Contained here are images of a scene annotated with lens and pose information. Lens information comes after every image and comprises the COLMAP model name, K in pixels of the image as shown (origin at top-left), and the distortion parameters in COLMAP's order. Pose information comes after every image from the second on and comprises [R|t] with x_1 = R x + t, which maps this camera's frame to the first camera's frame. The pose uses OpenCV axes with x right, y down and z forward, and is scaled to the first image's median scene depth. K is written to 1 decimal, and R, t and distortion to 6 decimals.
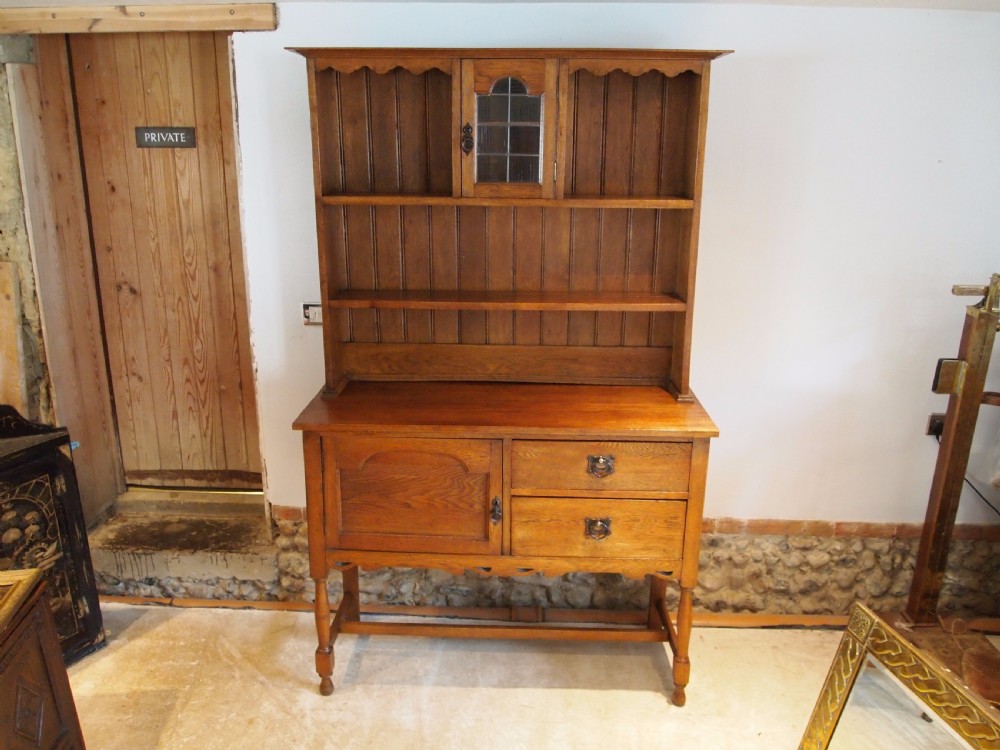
lens RADIAL K [[801.7, 0, 500.0], [0, 801.7, 375.0], [0, 0, 1]] dist [-0.044517, -0.005755]
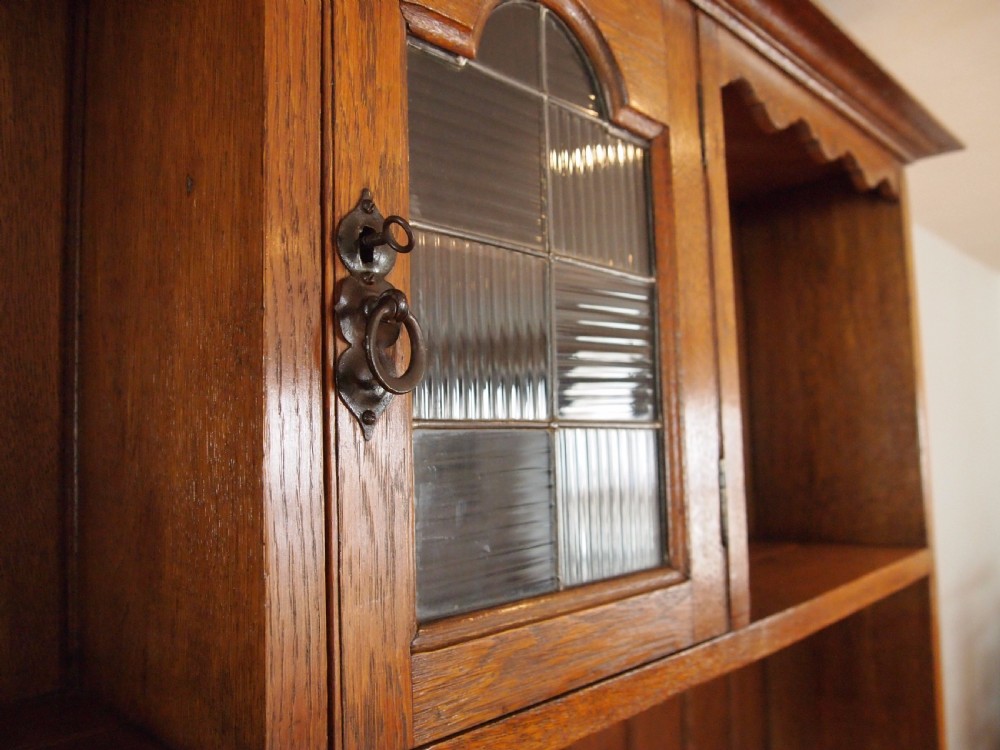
lens RADIAL K [[801.7, 0, 500.0], [0, 801.7, 375.0], [0, 0, 1]] dist [-0.044517, -0.005755]
pose [[0.679794, 0.029057, 0.732827, -0.095115], [0.244916, 0.932859, -0.264180, -0.195372], [-0.691300, 0.359069, 0.627035, 0.718503]]
